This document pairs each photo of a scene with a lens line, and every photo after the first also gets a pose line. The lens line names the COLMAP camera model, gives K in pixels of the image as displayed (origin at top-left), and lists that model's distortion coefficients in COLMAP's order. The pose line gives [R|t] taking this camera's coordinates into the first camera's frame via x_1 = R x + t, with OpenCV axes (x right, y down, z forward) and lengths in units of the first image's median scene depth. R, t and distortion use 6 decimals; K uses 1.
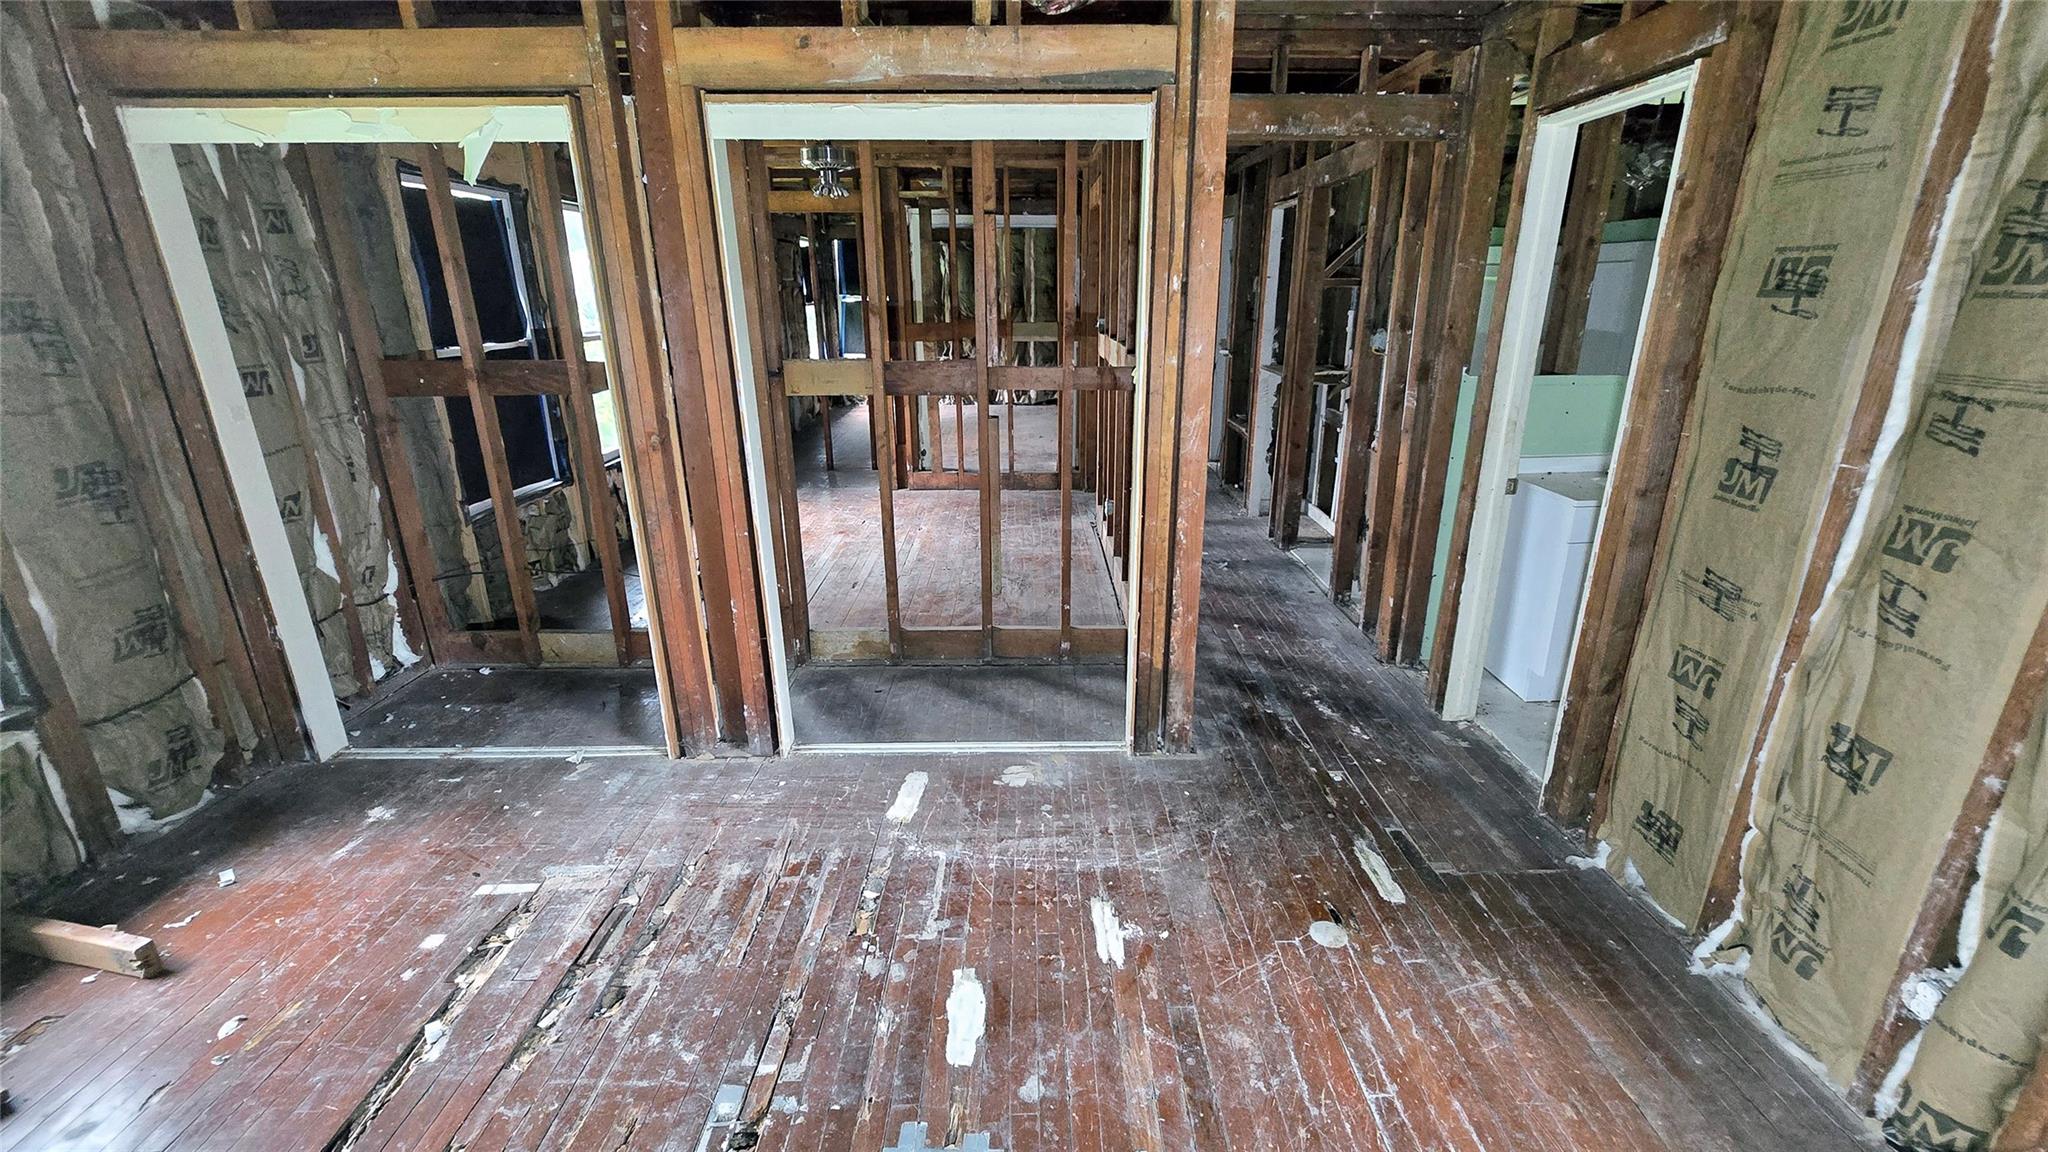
lens RADIAL K [[845.9, 0, 1028.6], [0, 845.9, 573.1], [0, 0, 1]] dist [-0.000545, 0.000149]
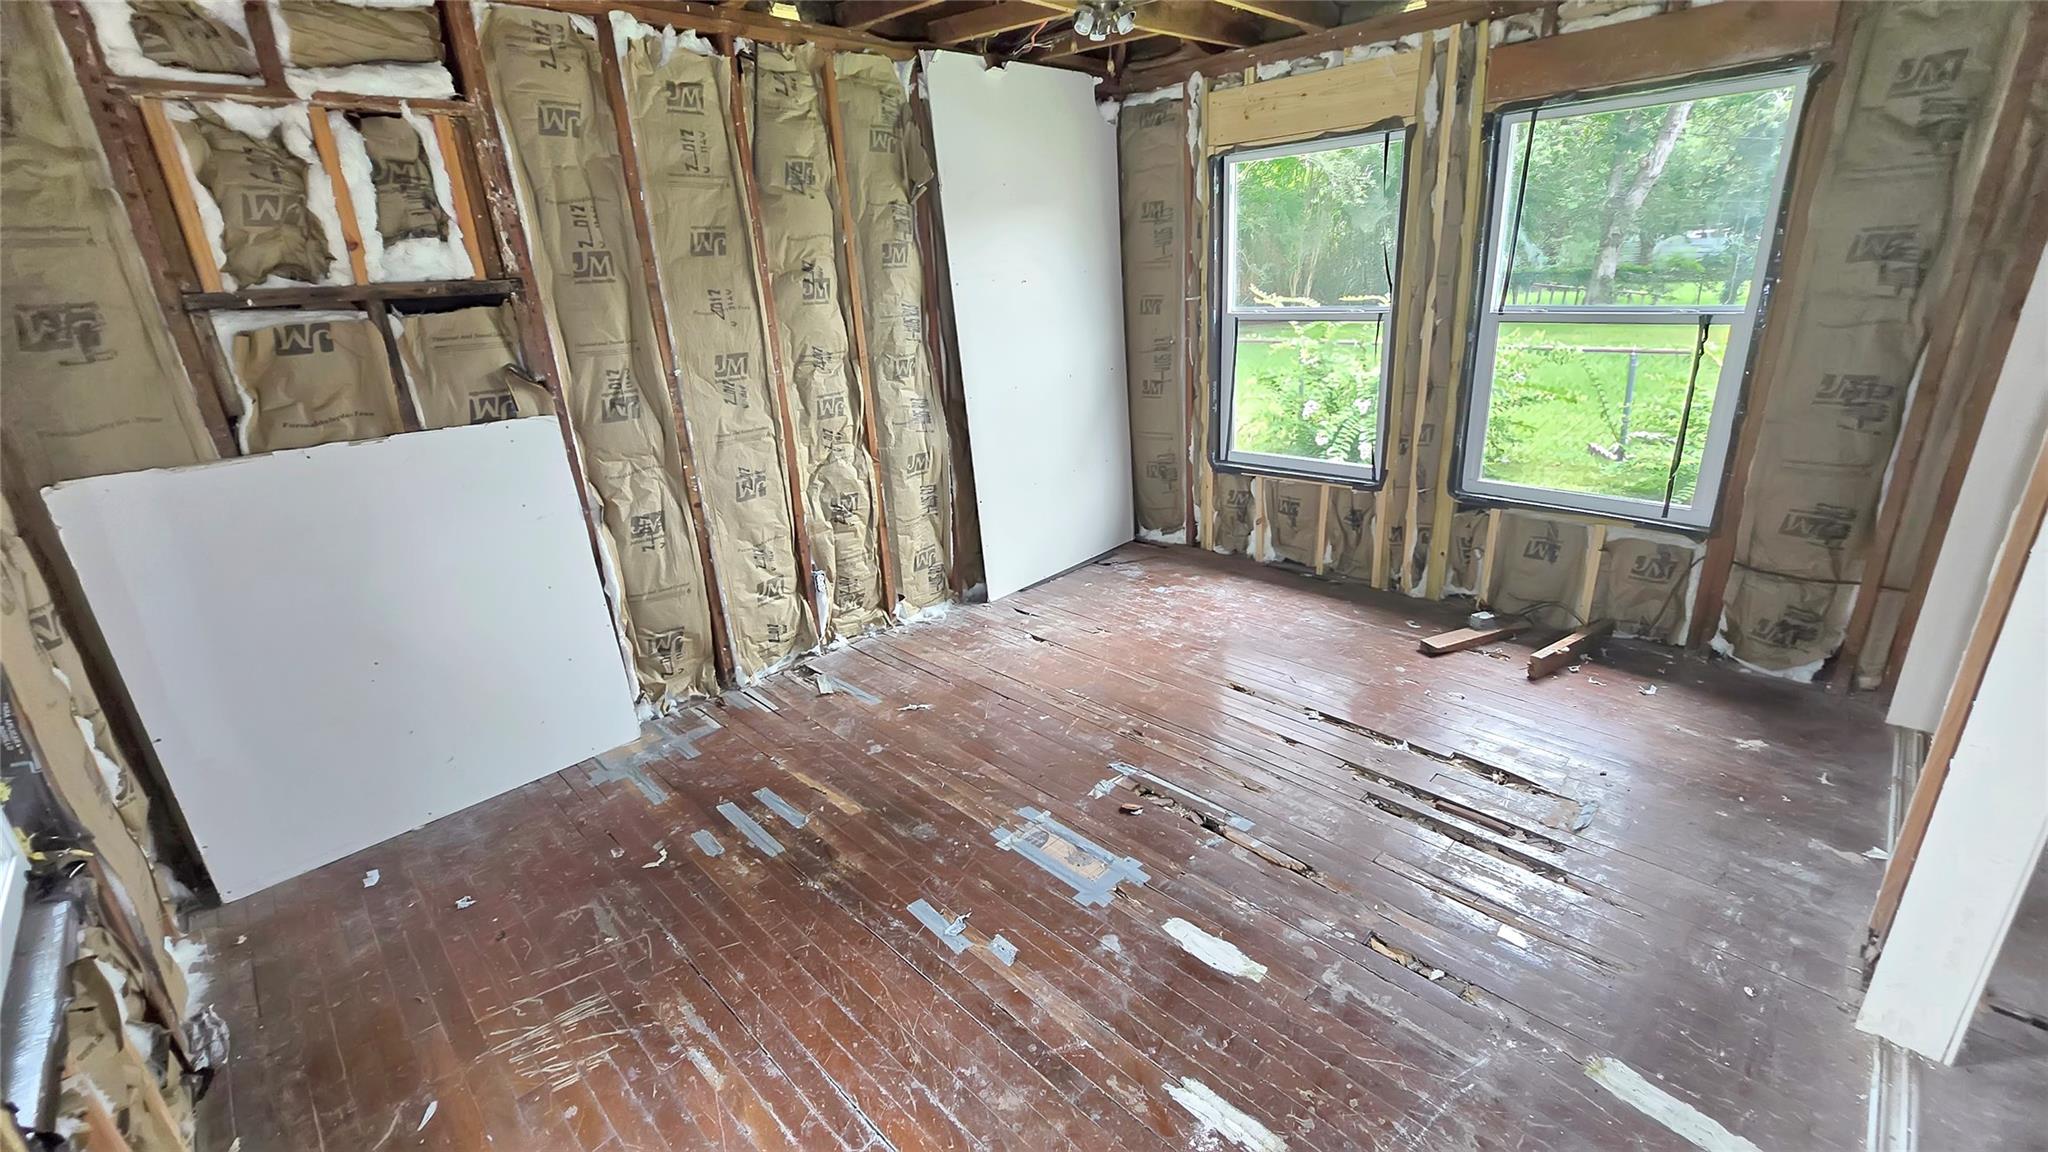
lens RADIAL K [[845.9, 0, 1027.7], [0, 845.9, 566.5], [0, 0, 1]] dist [-0.000545, 0.000149]
pose [[-0.715711, 0.269770, -0.644191, 0.662244], [-0.170415, 0.827046, 0.535680, -0.418536], [0.677286, 0.493172, -0.545953, 1.212258]]
